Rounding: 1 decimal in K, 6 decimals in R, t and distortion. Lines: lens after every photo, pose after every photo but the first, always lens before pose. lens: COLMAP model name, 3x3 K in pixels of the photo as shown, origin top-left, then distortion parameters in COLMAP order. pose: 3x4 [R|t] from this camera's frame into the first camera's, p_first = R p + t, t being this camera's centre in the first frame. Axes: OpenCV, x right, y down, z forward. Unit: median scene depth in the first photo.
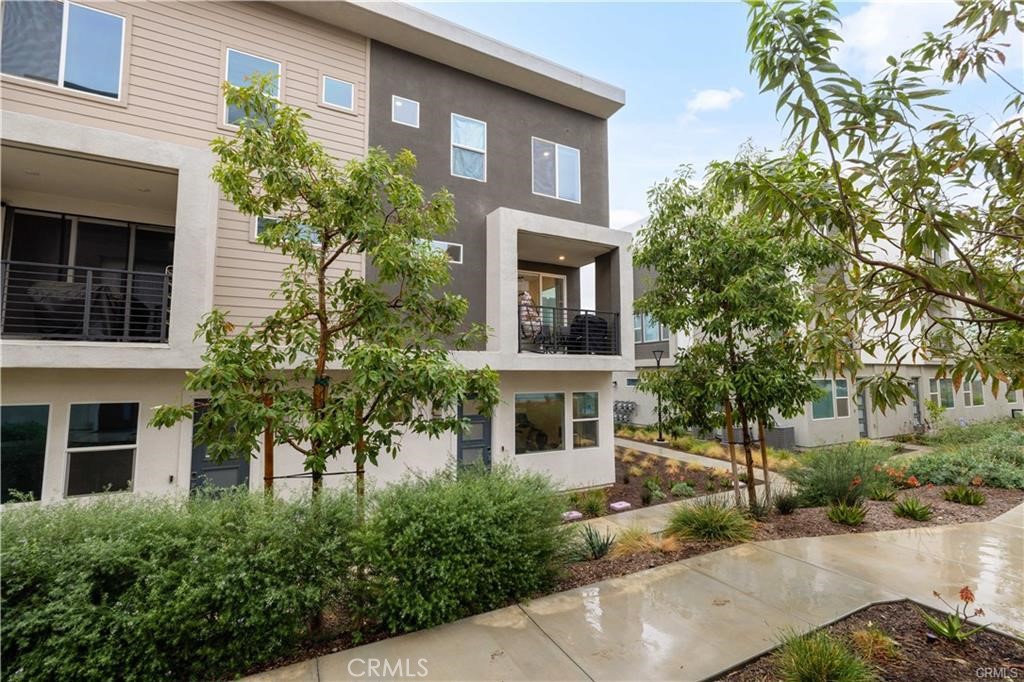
lens RADIAL K [[436.7, 0, 508.2], [0, 436.7, 335.5], [0, 0, 1]] dist [-0.000807, 0.000219]
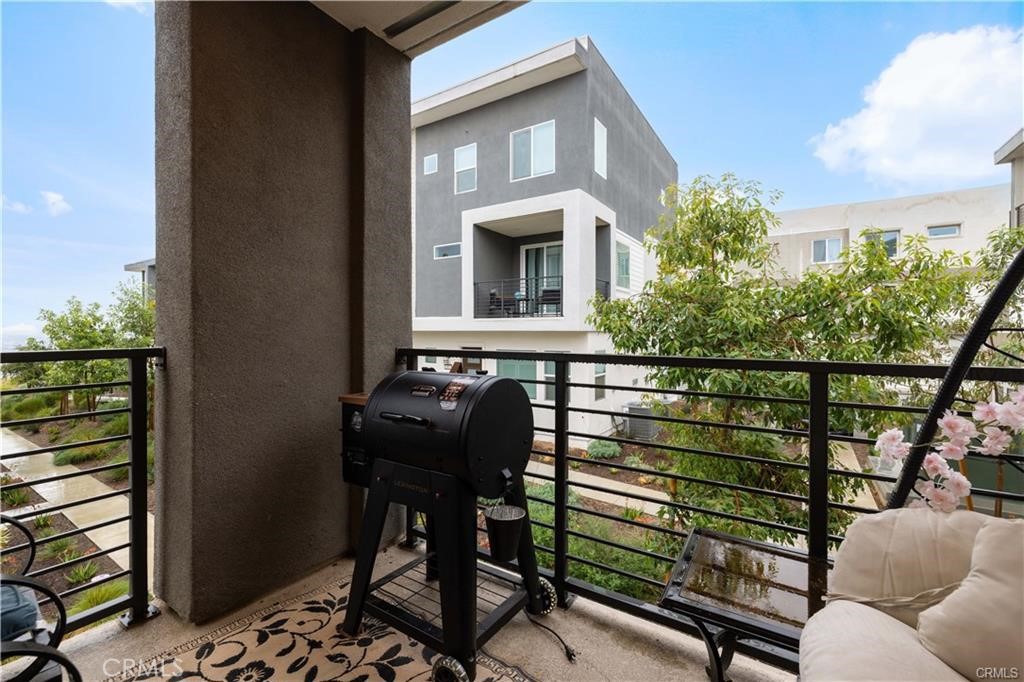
lens RADIAL K [[436.7, 0, 508.2], [0, 436.7, 335.5], [0, 0, 1]] dist [-0.000807, 0.000219]
pose [[0.487760, 0.005637, -0.872960, 1.194170], [0.074369, 0.996076, 0.047985, 0.034709], [0.869804, -0.088327, 0.485426, 0.414004]]
